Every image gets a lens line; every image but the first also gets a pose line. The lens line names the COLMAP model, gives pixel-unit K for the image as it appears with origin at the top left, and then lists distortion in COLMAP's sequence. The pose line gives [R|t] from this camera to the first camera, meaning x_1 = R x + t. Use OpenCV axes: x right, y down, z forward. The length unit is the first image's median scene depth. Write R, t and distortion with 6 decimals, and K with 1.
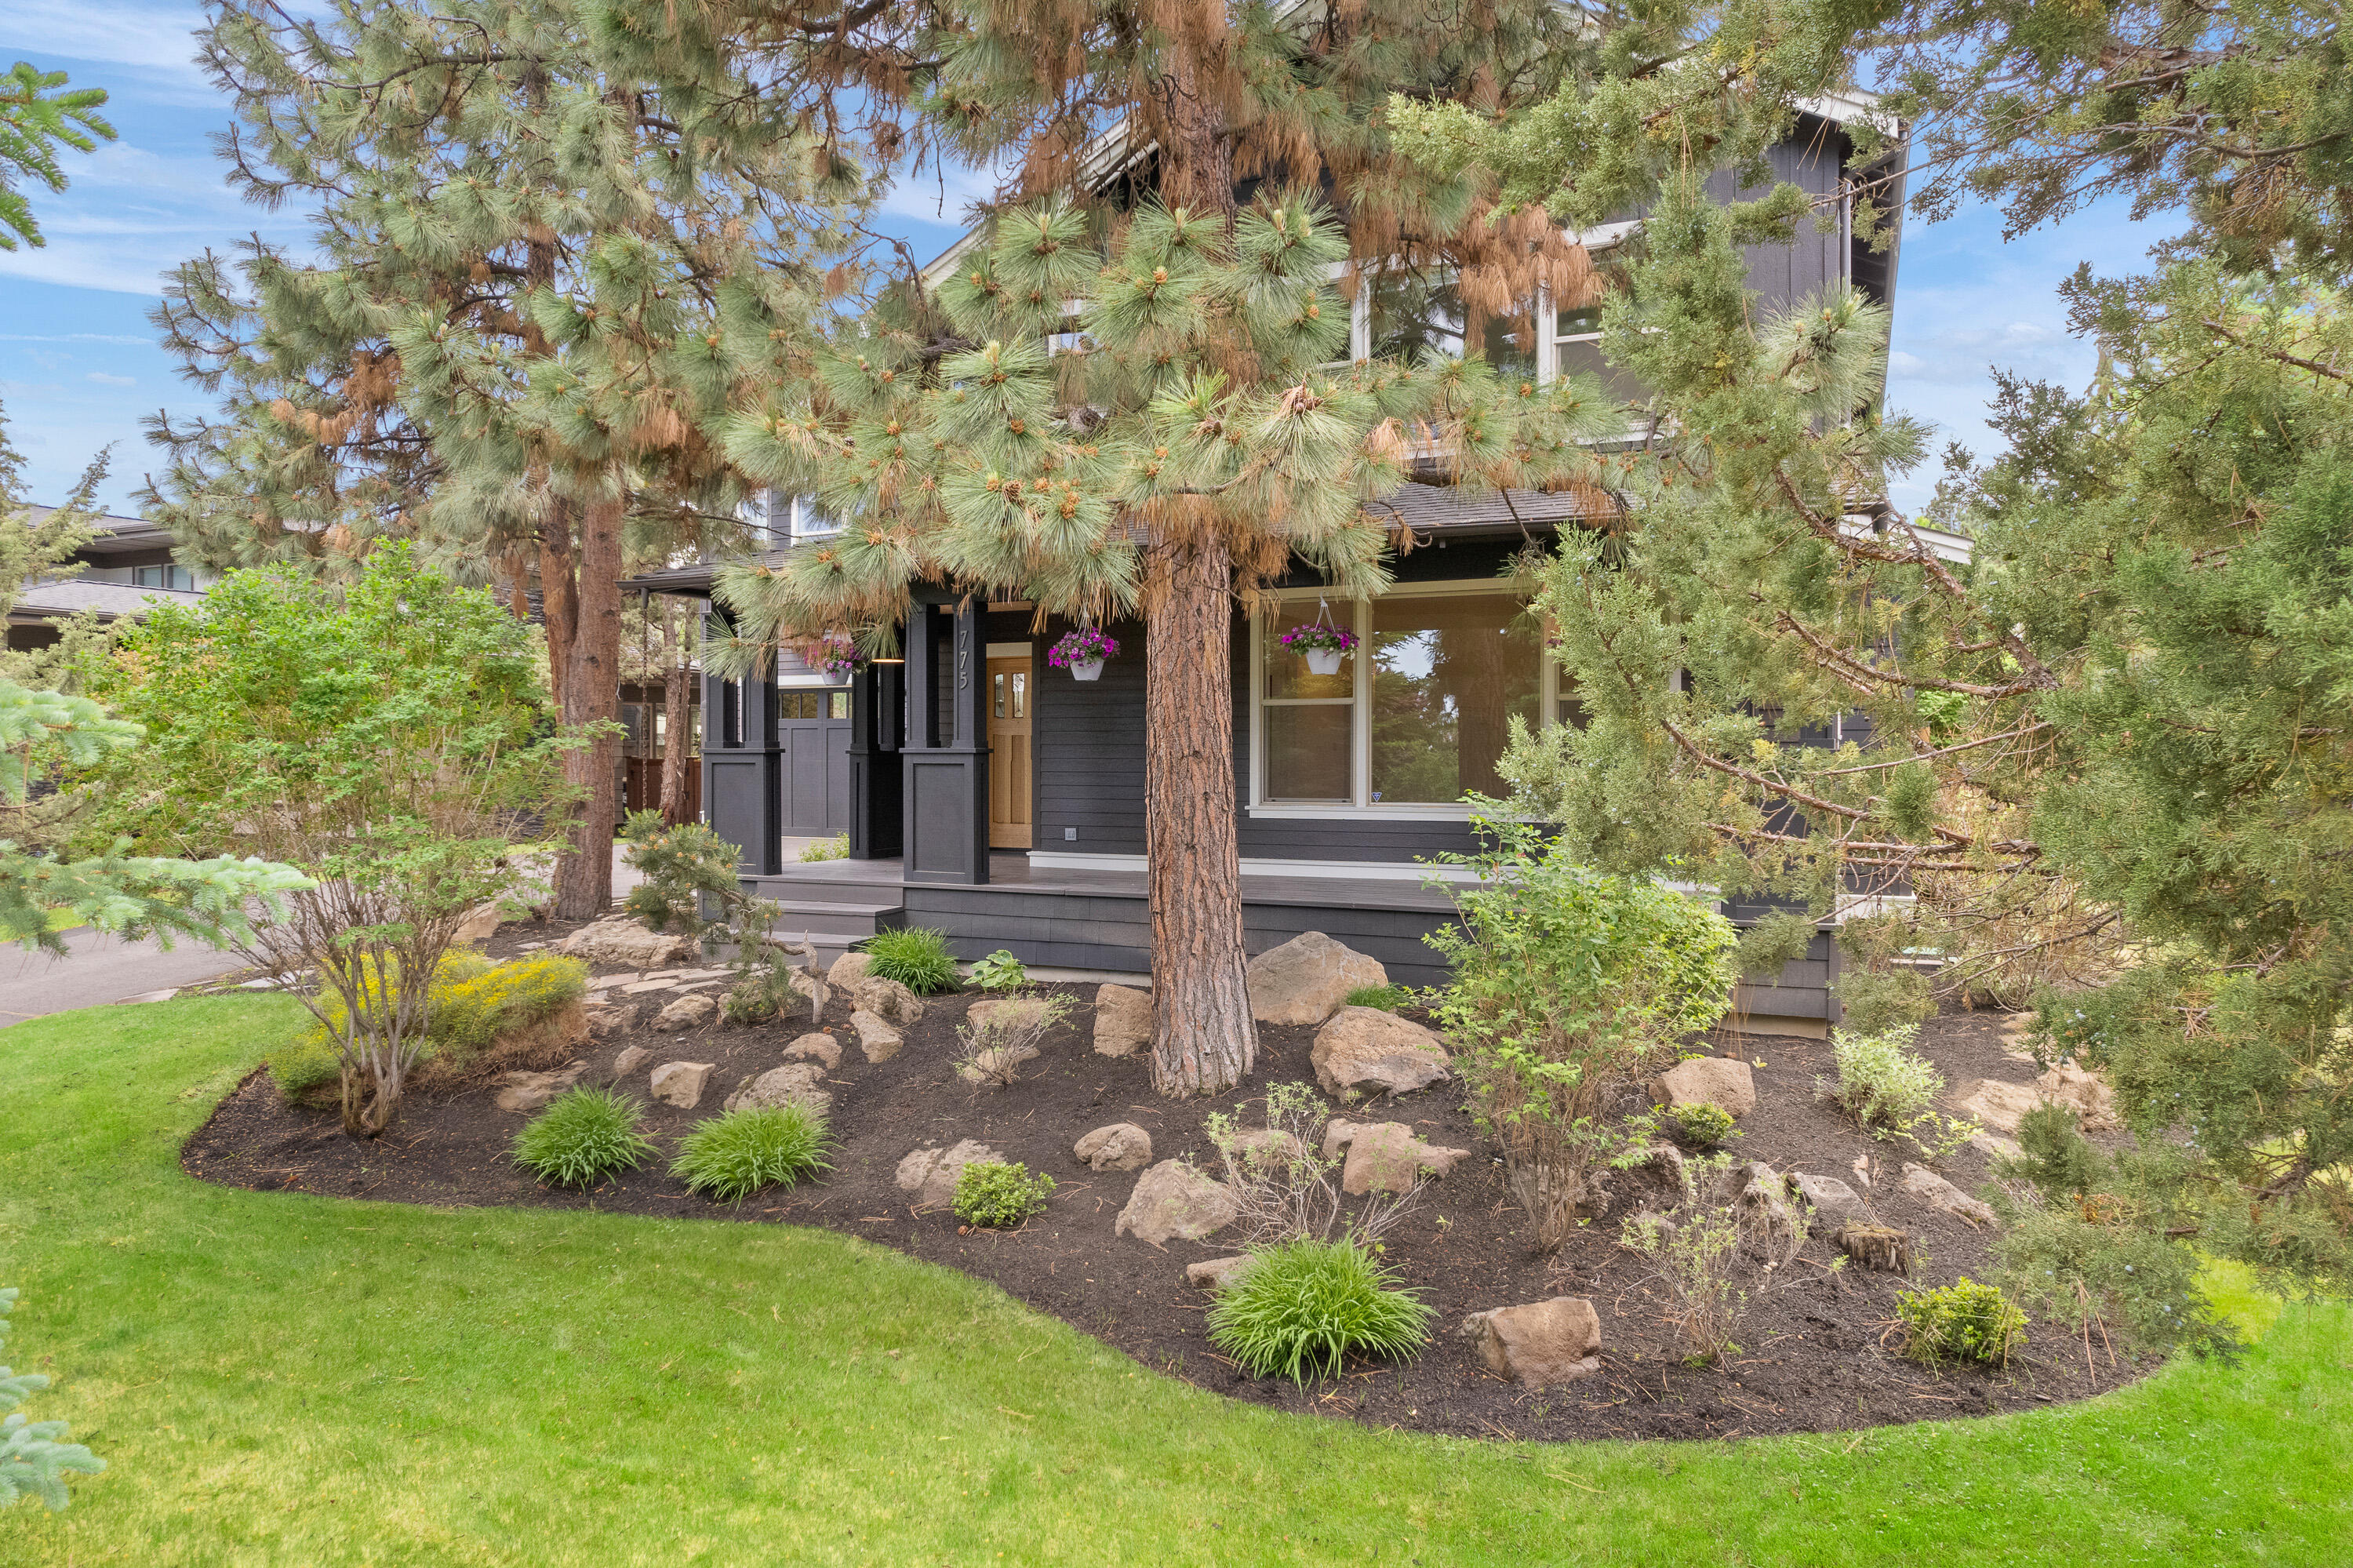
lens RADIAL K [[1519.0, 0, 1173.0], [0, 1519.0, 770.0], [0, 0, 1]] dist [-0.059727, 0.046984]
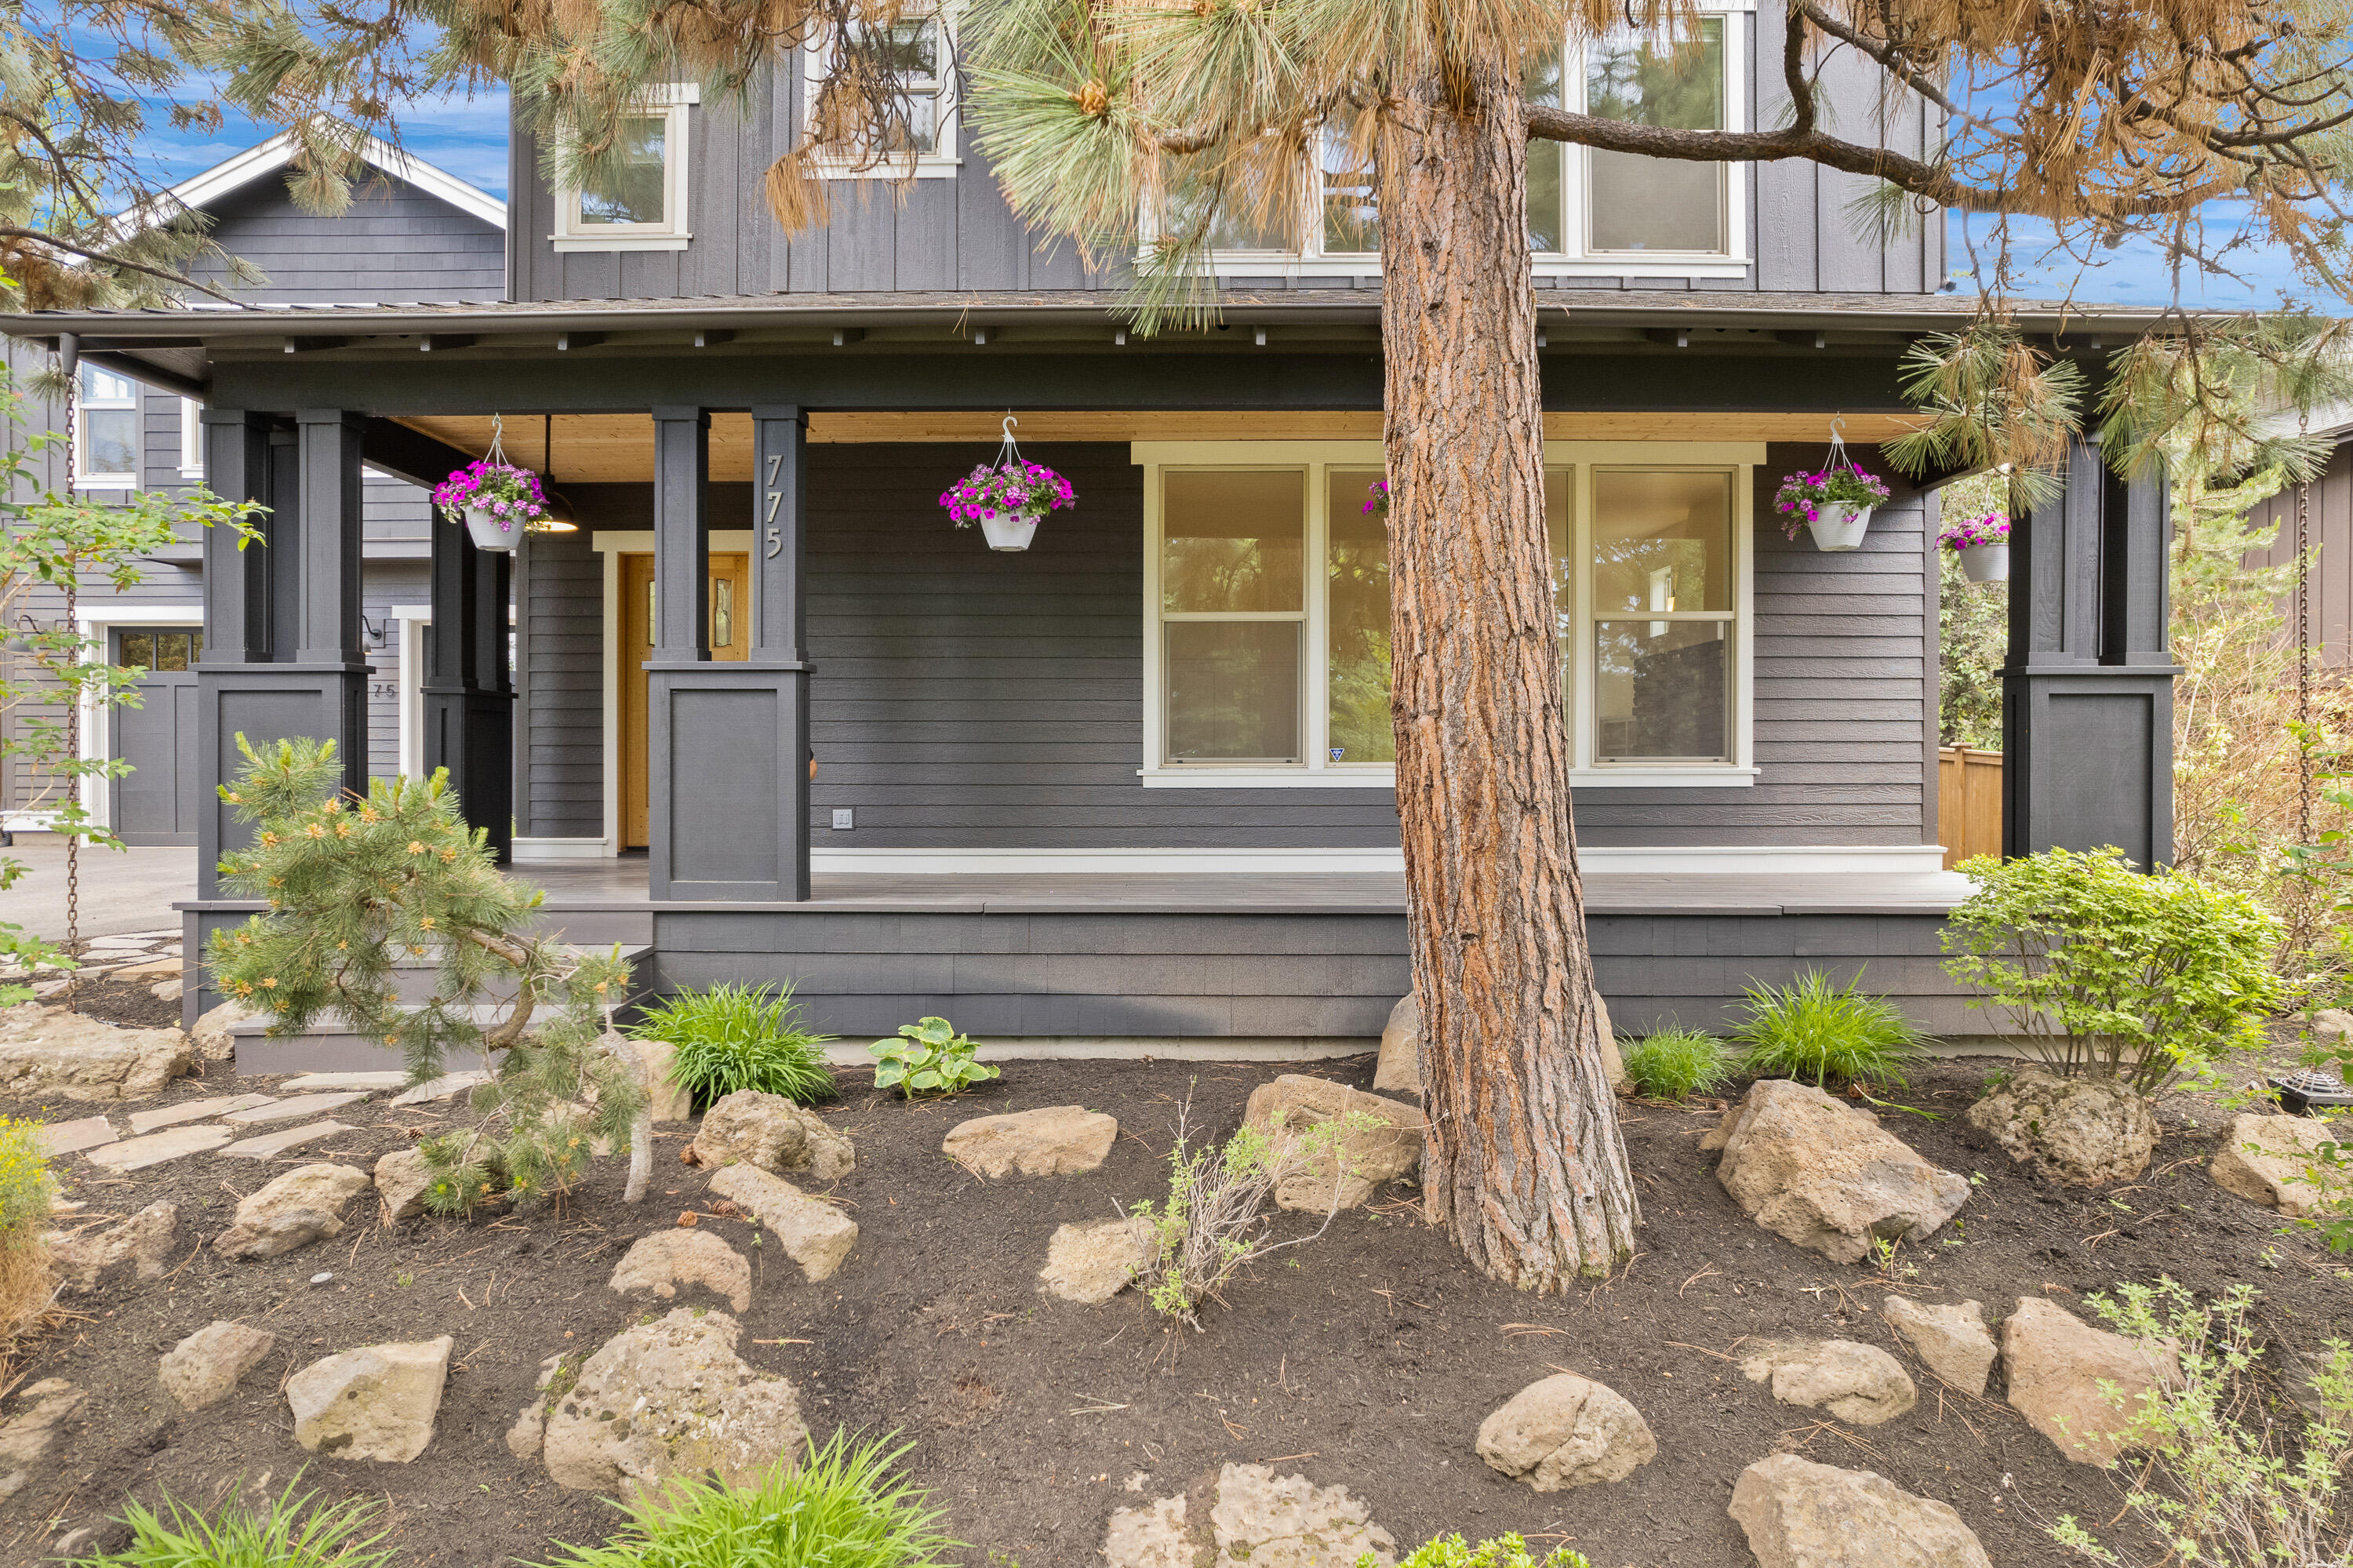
lens RADIAL K [[1519.0, 0, 1190.8], [0, 1519.0, 776.4], [0, 0, 1]] dist [-0.059727, 0.046984]
pose [[0.907776, -0.002997, 0.419445, -0.271759], [0.003360, 0.999994, -0.000127, 0.034051], [-0.419442, 0.001524, 0.907781, 0.492151]]
